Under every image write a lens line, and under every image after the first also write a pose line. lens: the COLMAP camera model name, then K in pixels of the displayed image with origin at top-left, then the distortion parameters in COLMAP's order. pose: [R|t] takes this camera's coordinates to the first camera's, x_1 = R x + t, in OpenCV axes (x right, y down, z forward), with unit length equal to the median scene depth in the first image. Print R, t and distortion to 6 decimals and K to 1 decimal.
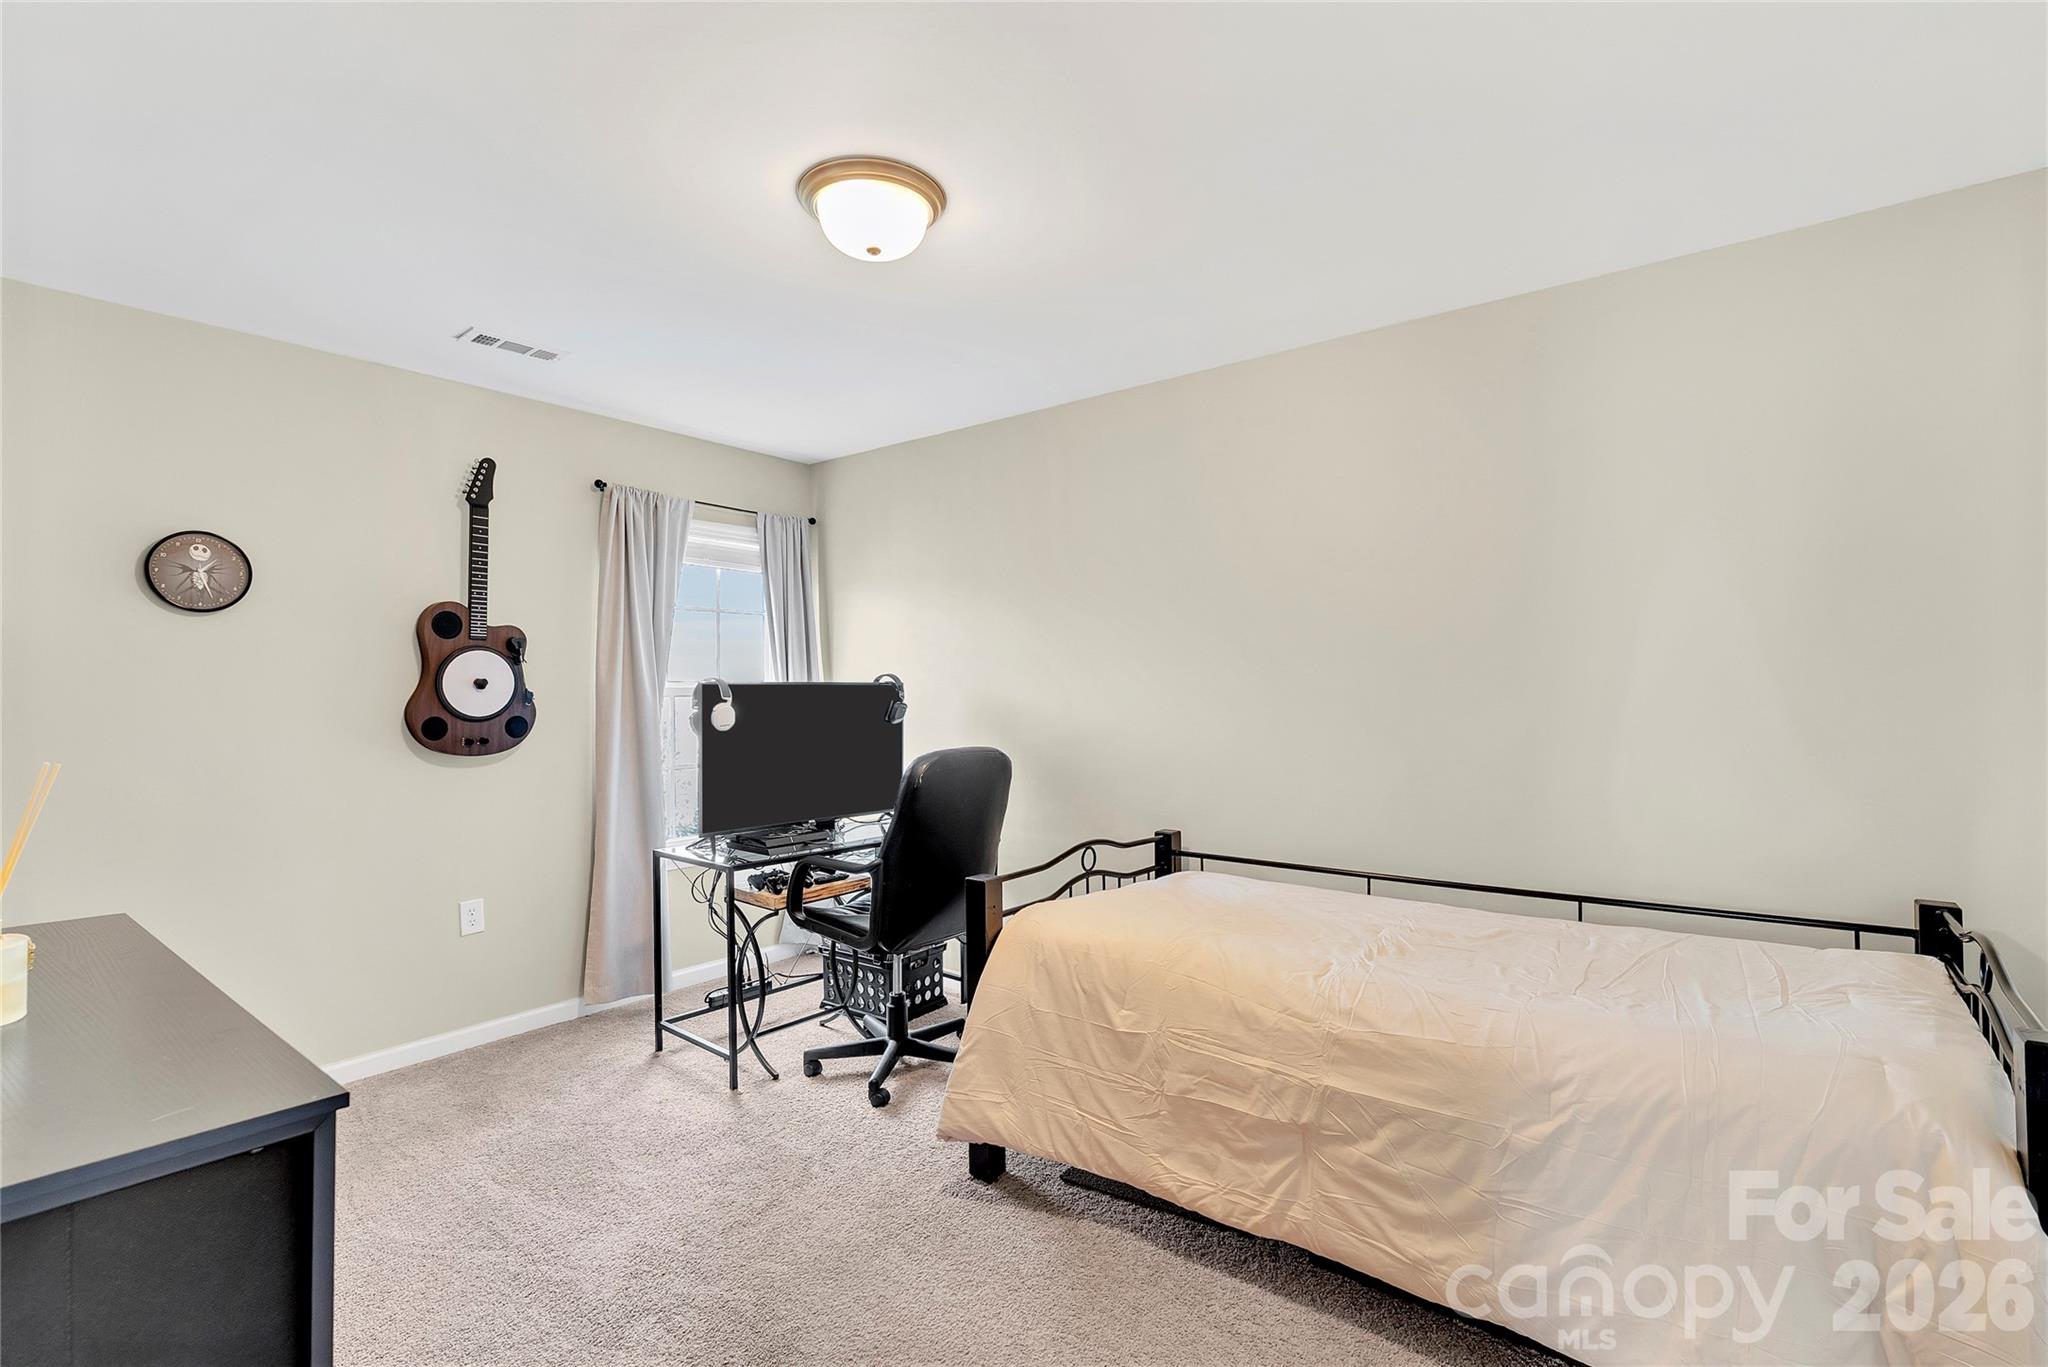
lens RADIAL K [[921.7, 0, 1056.5], [0, 921.7, 654.8], [0, 0, 1]] dist [-0.002327, 0.000558]
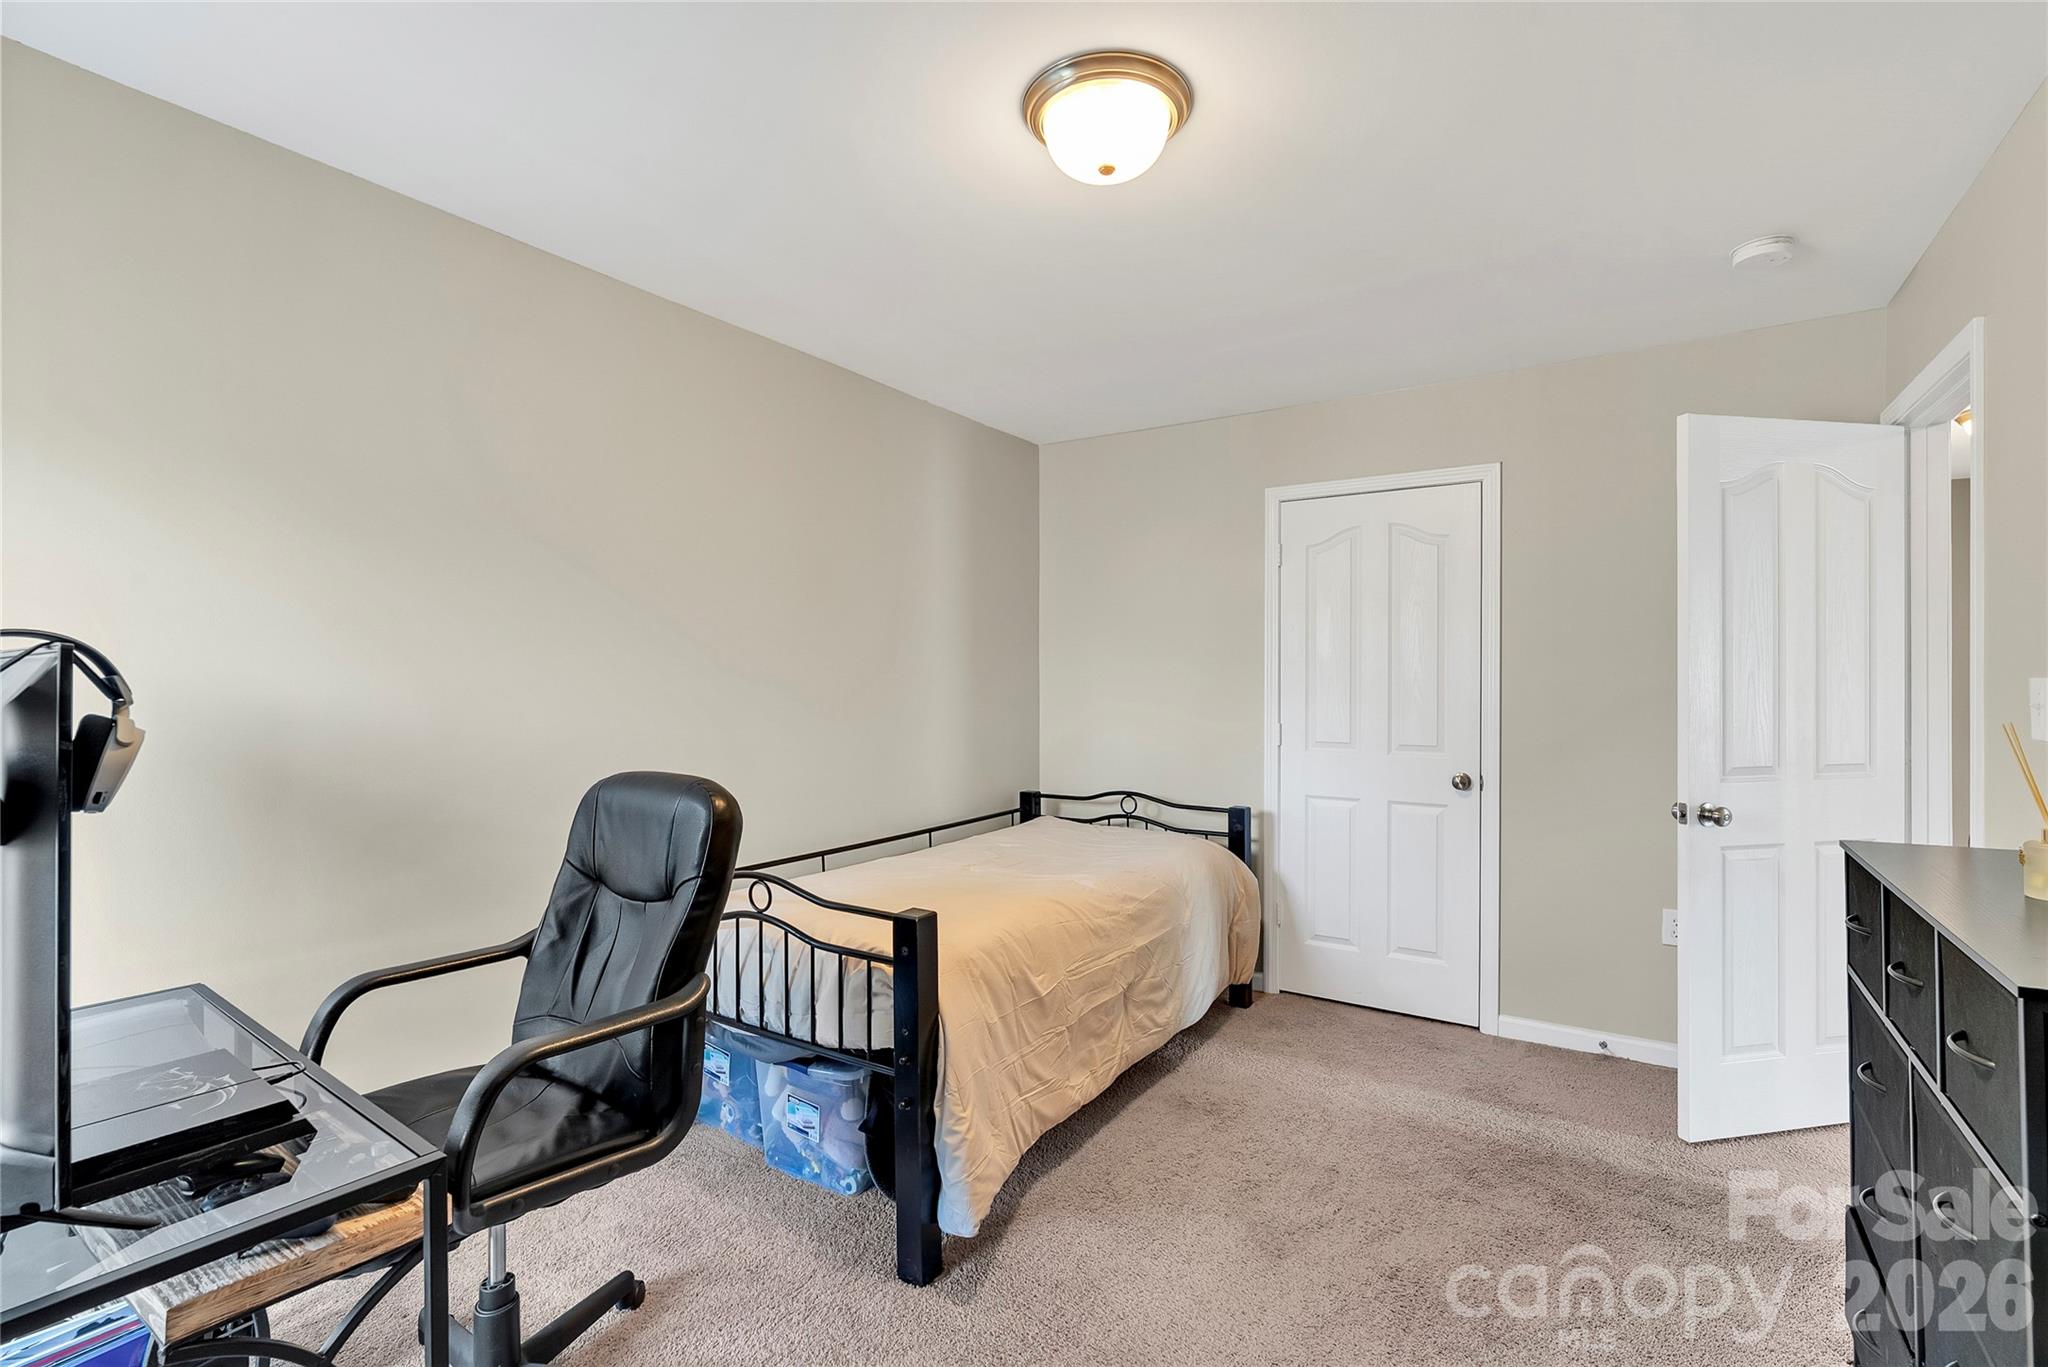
lens RADIAL K [[921.7, 0, 1056.5], [0, 921.7, 654.8], [0, 0, 1]] dist [-0.002327, 0.000558]
pose [[-0.077157, 0.034392, 0.996426, -1.078772], [-0.038177, 0.998570, -0.037422, 0.050155], [-0.996288, -0.040928, -0.075733, 1.137988]]
